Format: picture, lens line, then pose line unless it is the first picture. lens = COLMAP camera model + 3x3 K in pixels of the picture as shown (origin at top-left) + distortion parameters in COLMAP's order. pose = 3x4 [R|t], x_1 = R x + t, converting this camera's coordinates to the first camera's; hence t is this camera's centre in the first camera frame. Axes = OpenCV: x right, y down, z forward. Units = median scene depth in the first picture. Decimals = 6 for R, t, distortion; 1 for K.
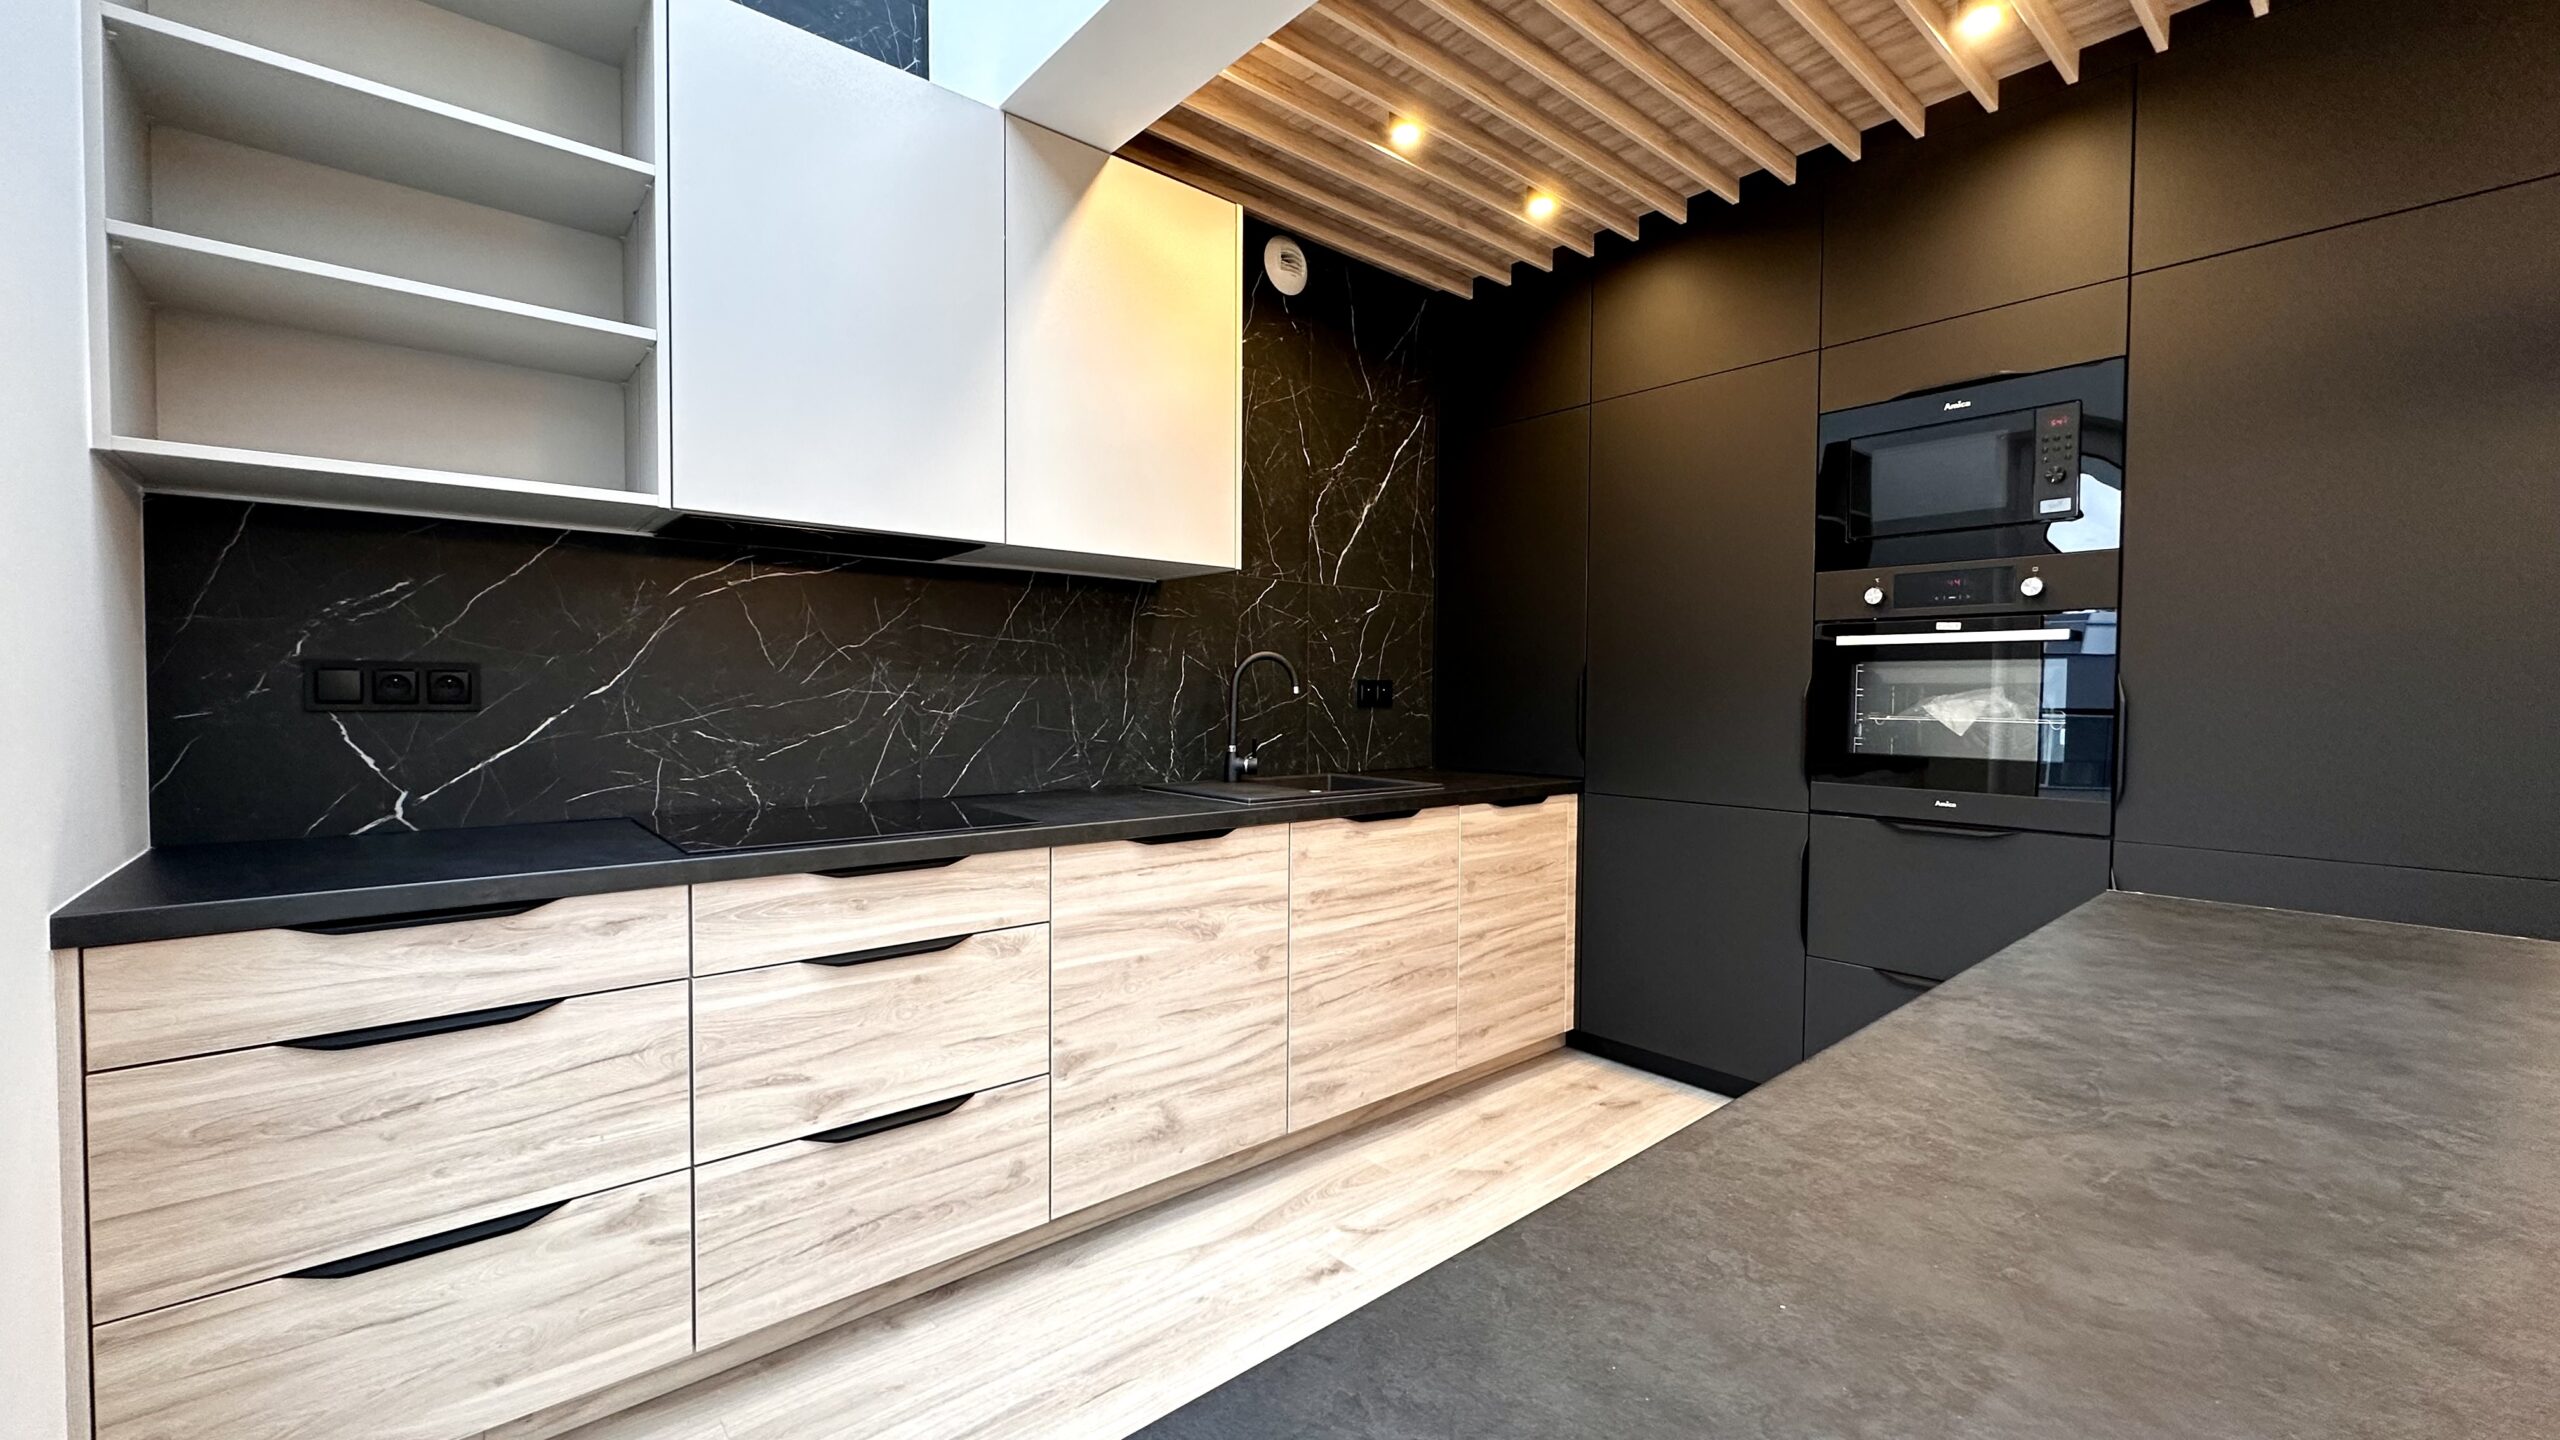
lens RADIAL K [[1018.5, 0, 1280.0], [0, 1018.5, 720.0], [0, 0, 1]] dist [-0.005850, 0.000401]
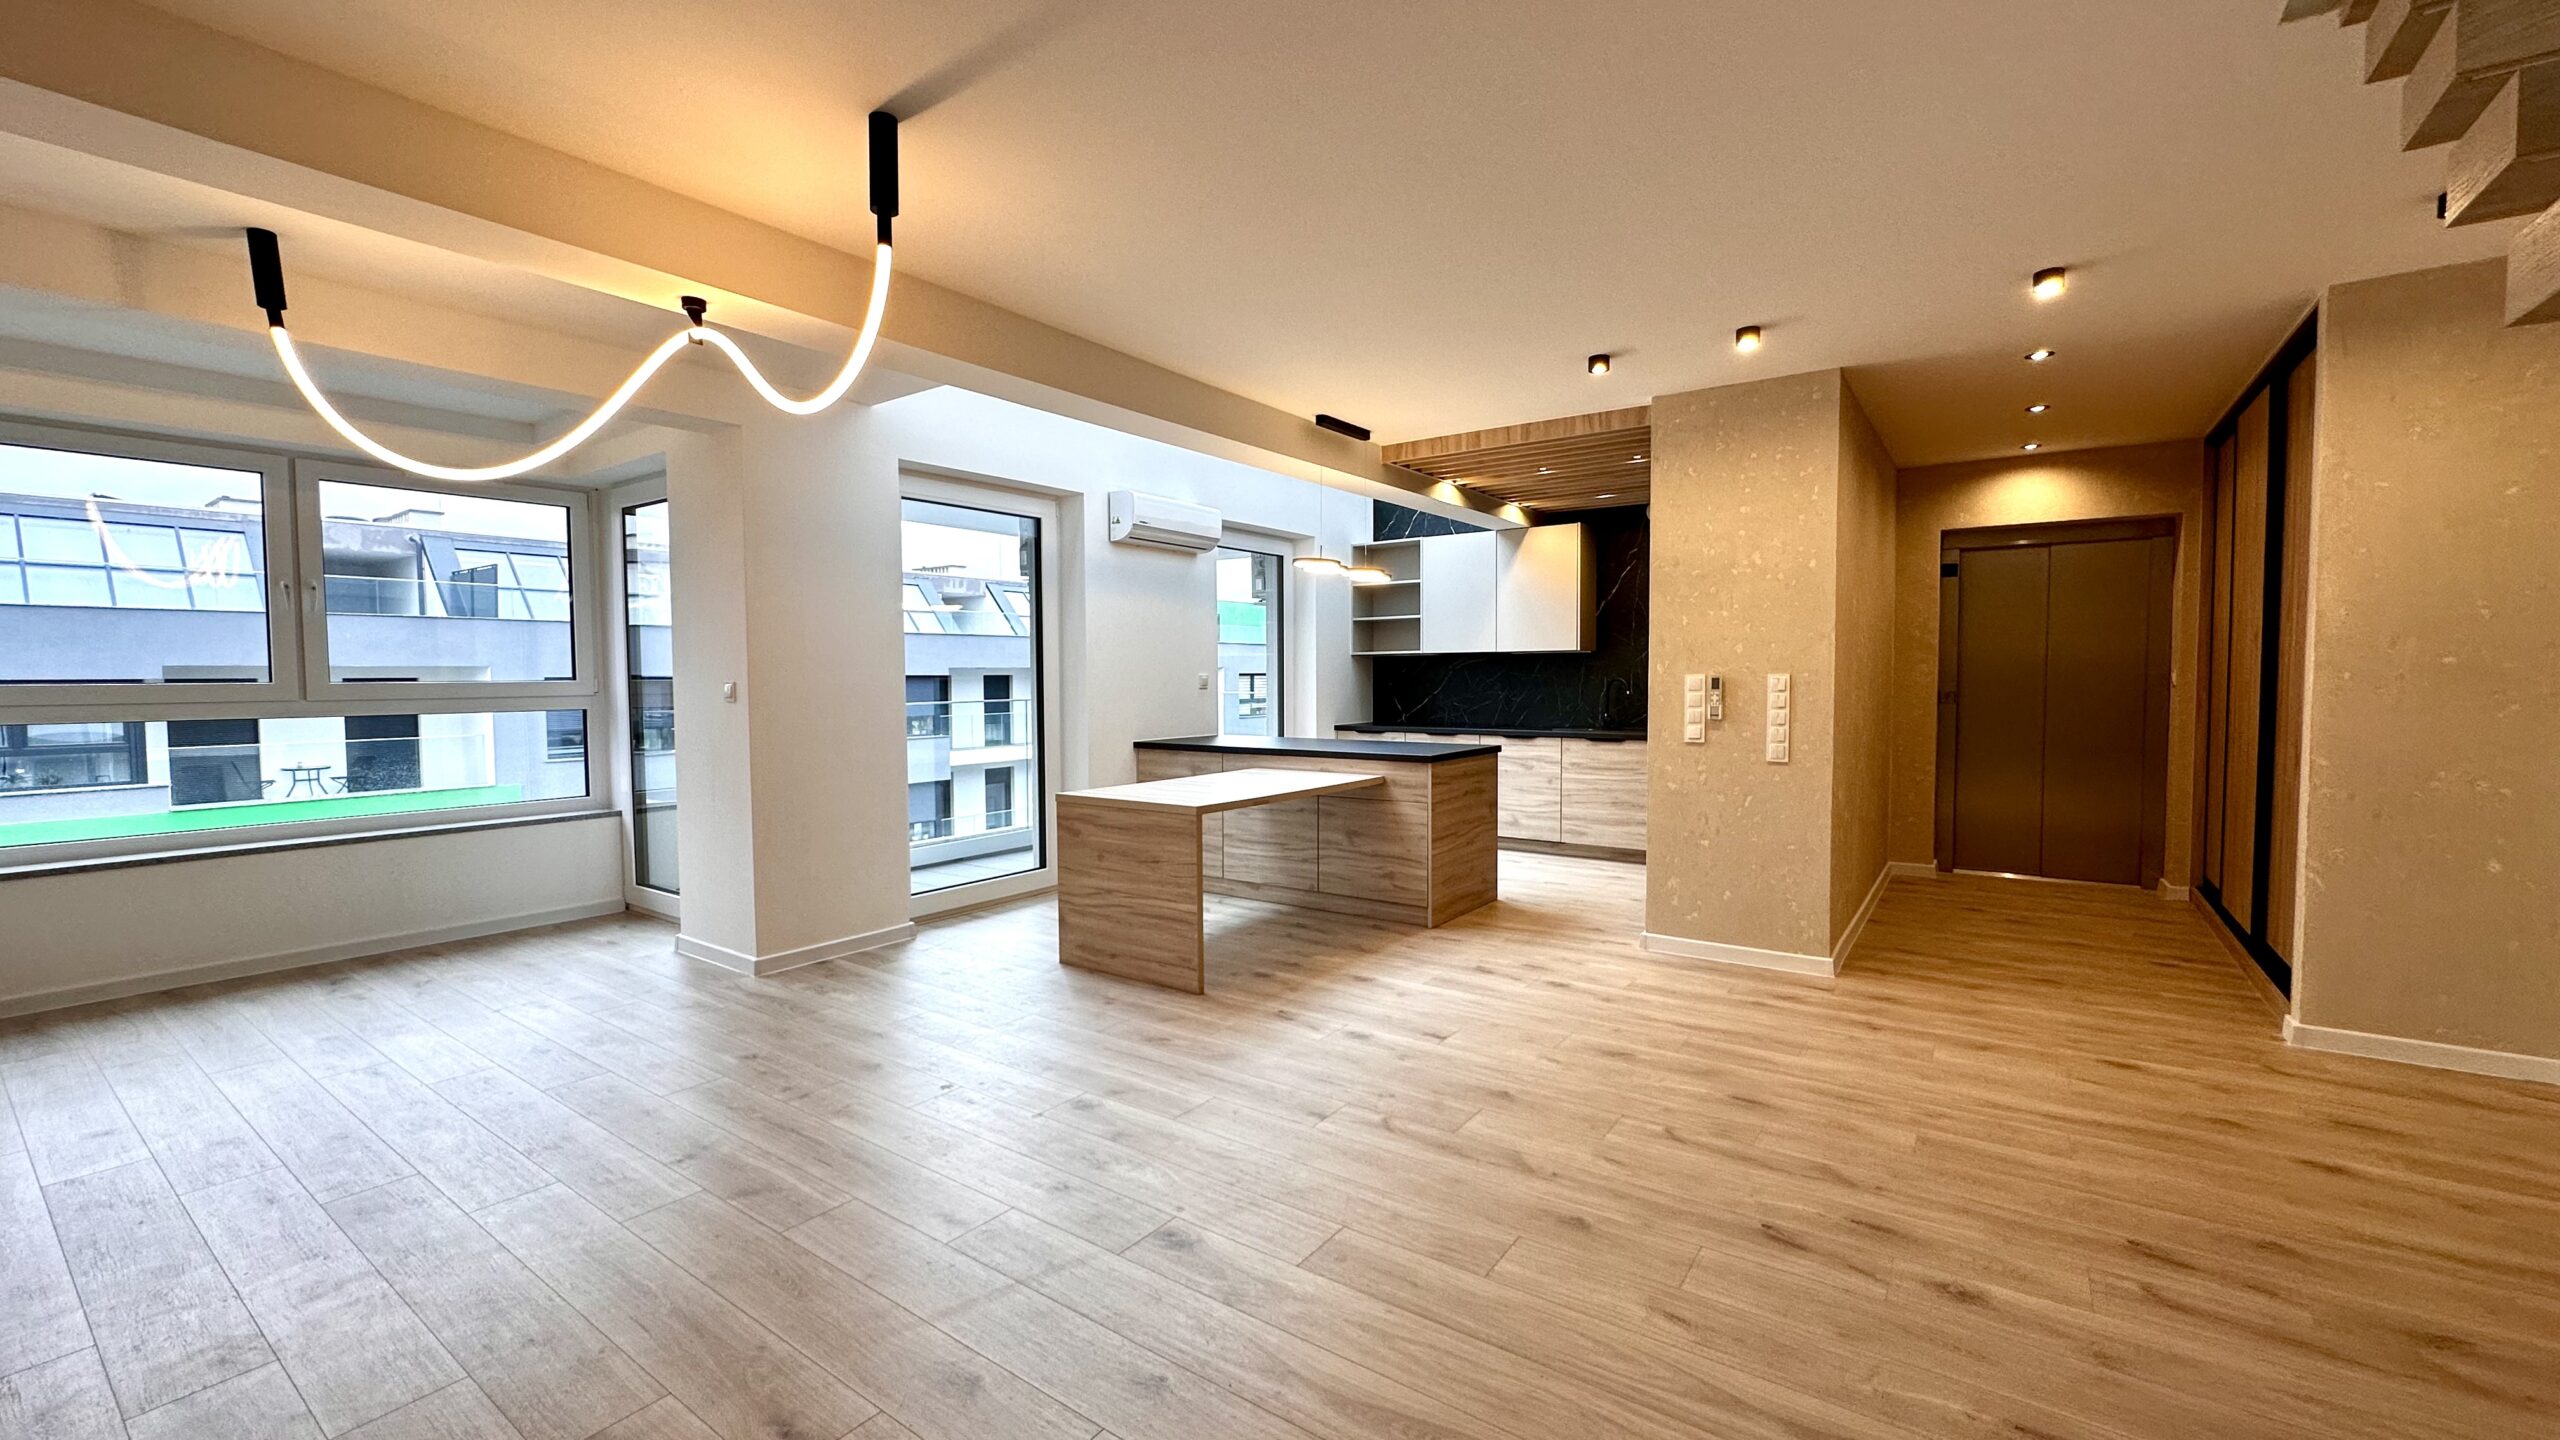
lens RADIAL K [[1018.5, 0, 1280.0], [0, 1018.5, 720.0], [0, 0, 1]] dist [-0.005850, 0.000401]
pose [[0.236849, 0.035650, -0.970892, 2.846664], [-0.017853, 0.999318, 0.032339, -0.034718], [0.971382, 0.009674, 0.237324, -0.539934]]
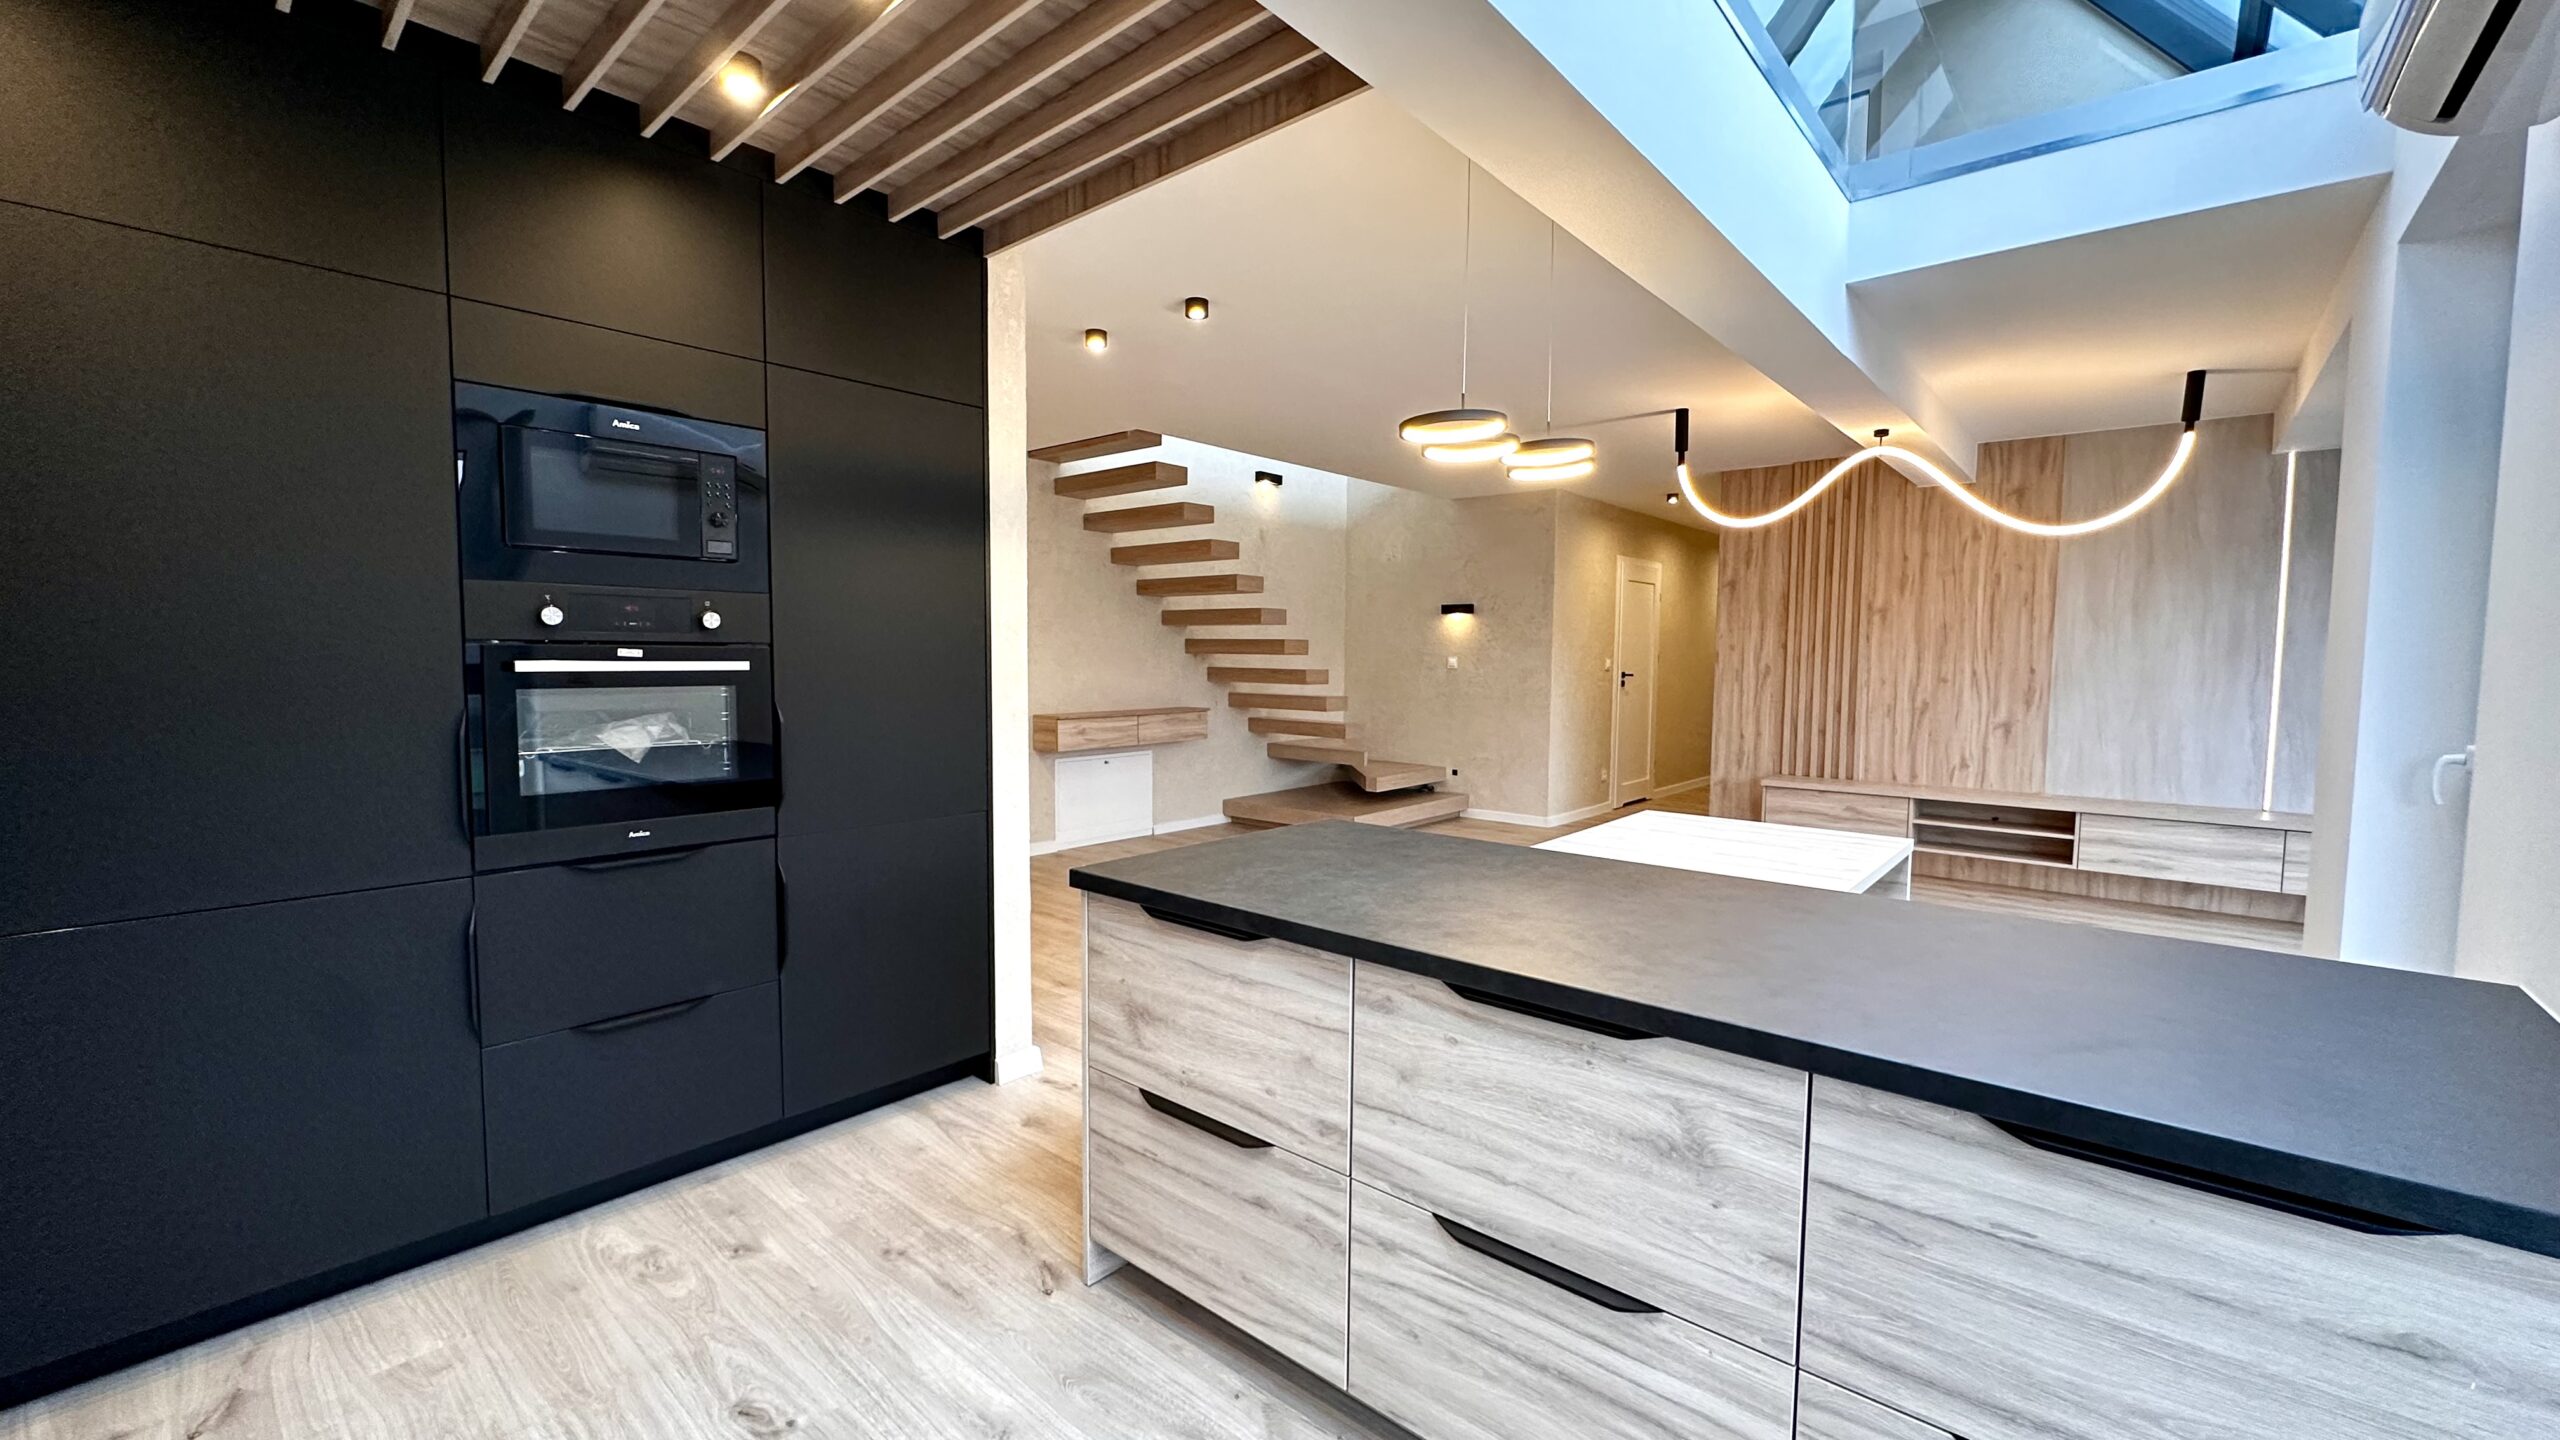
lens RADIAL K [[1018.5, 0, 1280.0], [0, 1018.5, 720.0], [0, 0, 1]] dist [-0.005850, 0.000401]
pose [[-0.151516, -0.074150, 0.985670, -0.420554], [0.016578, 0.996851, 0.077540, -0.098085], [-0.988316, 0.028089, -0.149810, 0.558184]]
